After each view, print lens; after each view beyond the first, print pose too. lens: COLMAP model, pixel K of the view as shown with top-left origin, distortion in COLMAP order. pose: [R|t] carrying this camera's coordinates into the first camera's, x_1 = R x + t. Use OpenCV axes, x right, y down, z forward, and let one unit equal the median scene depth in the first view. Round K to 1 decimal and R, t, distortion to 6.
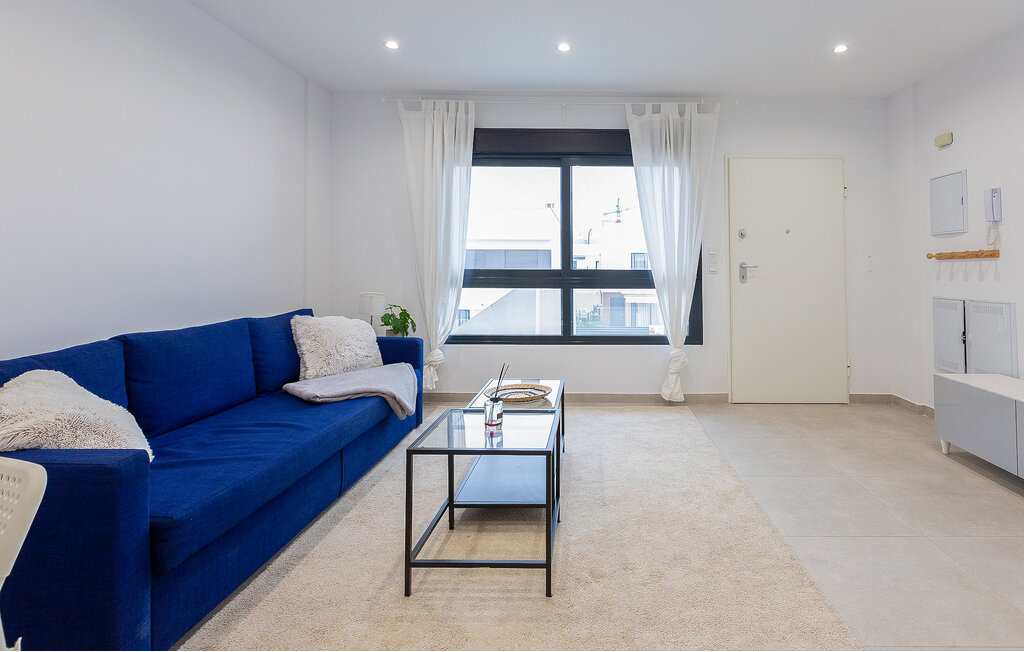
lens RADIAL K [[512.7, 0, 512.1], [0, 512.7, 248.9], [0, 0, 1]] dist [0.001719, 0.000146]
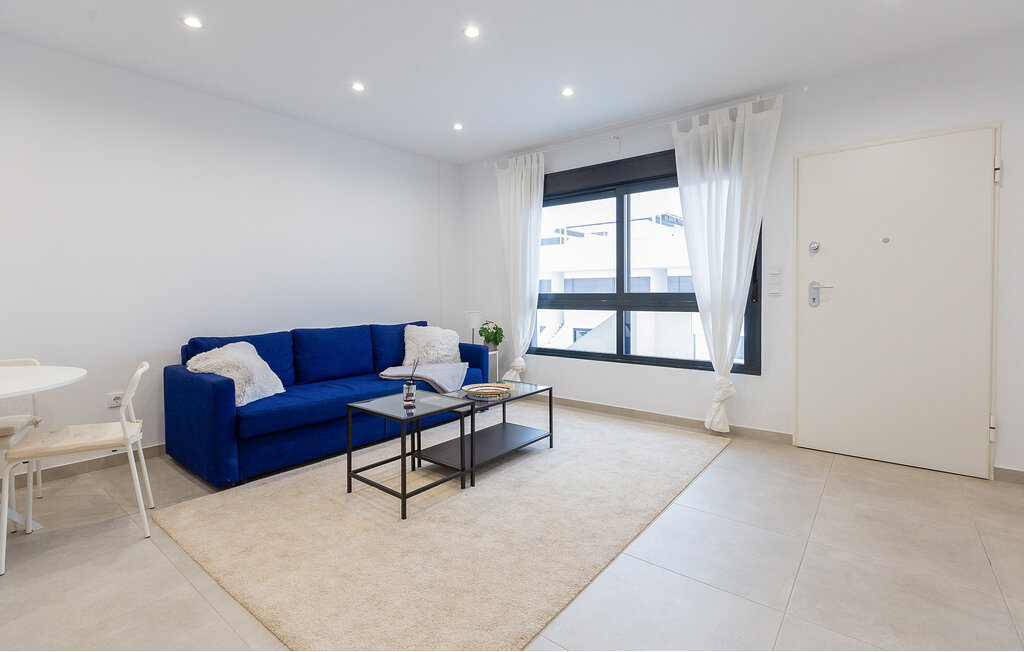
lens RADIAL K [[468.8, 0, 512.0], [0, 468.8, 303.2], [0, 0, 1]] dist [-0.000986, -0.000089]
pose [[0.773624, 0.004201, -0.633631, 0.558043], [0.029953, 0.998618, 0.043192, 0.012695], [0.632936, -0.052393, 0.772429, 0.102754]]
